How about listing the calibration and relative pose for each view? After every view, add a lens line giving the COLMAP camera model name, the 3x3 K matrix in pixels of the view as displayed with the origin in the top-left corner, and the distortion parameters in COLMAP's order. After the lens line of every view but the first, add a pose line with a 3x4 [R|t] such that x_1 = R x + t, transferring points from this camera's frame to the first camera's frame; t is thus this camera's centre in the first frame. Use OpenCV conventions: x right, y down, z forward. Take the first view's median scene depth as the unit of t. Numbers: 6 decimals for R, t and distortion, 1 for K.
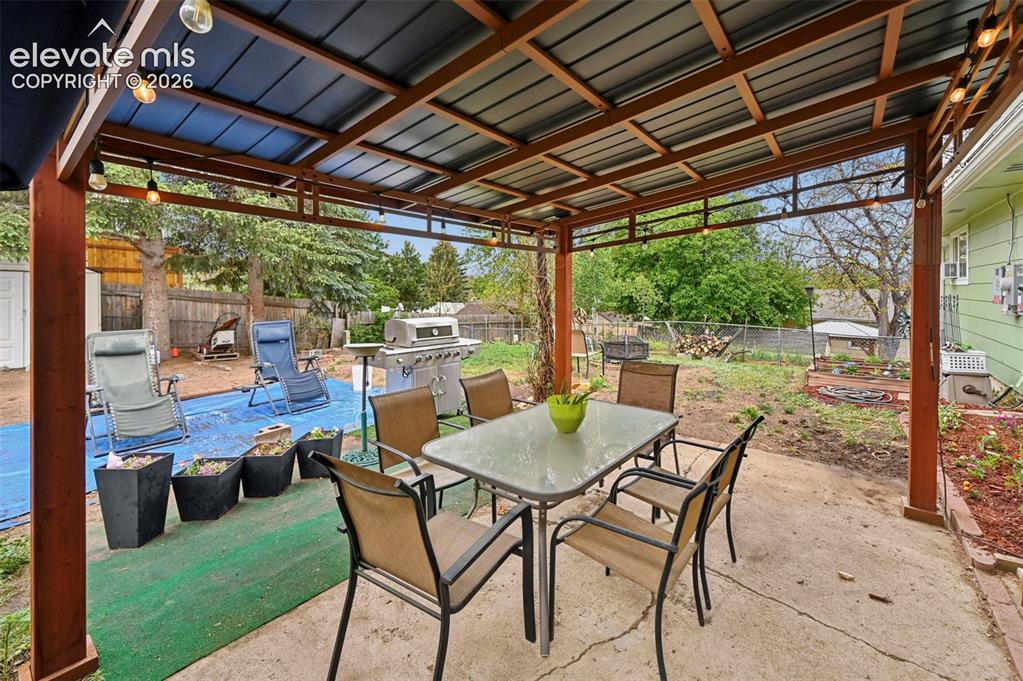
lens RADIAL K [[407.5, 0, 522.4], [0, 407.5, 293.3], [0, 0, 1]] dist [-0.001938, -0.000344]
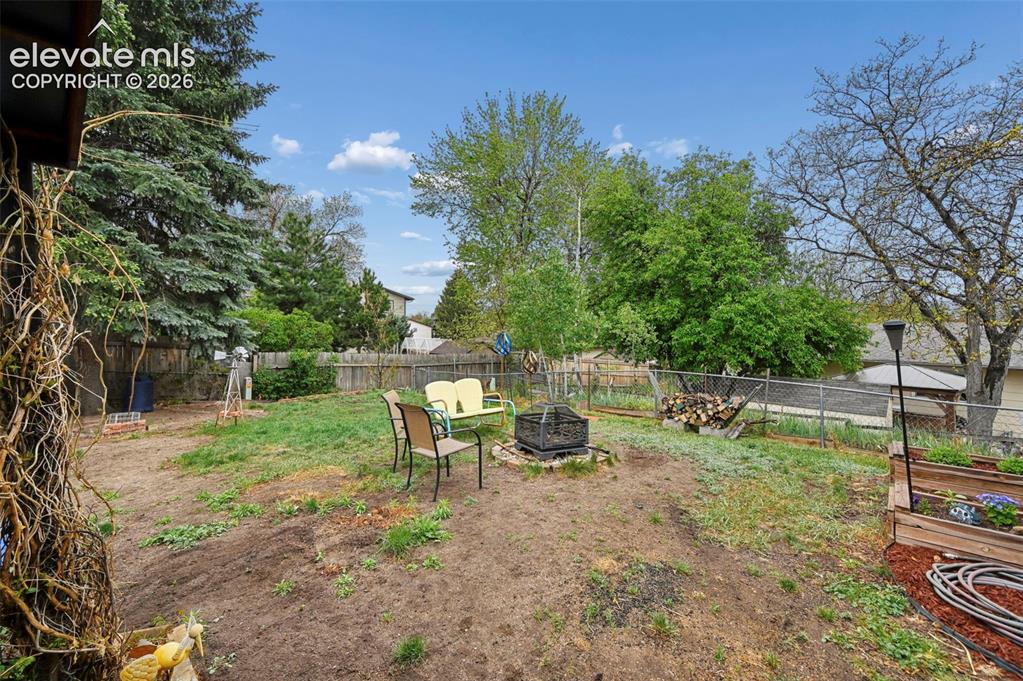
lens RADIAL K [[407.5, 0, 514.3], [0, 407.5, 320.7], [0, 0, 1]] dist [-0.001938, -0.000344]
pose [[0.997164, -0.003565, -0.075181, 0.128553], [0.002313, 0.999857, -0.016744, -0.004314], [0.075230, 0.016523, 0.997029, 0.210749]]
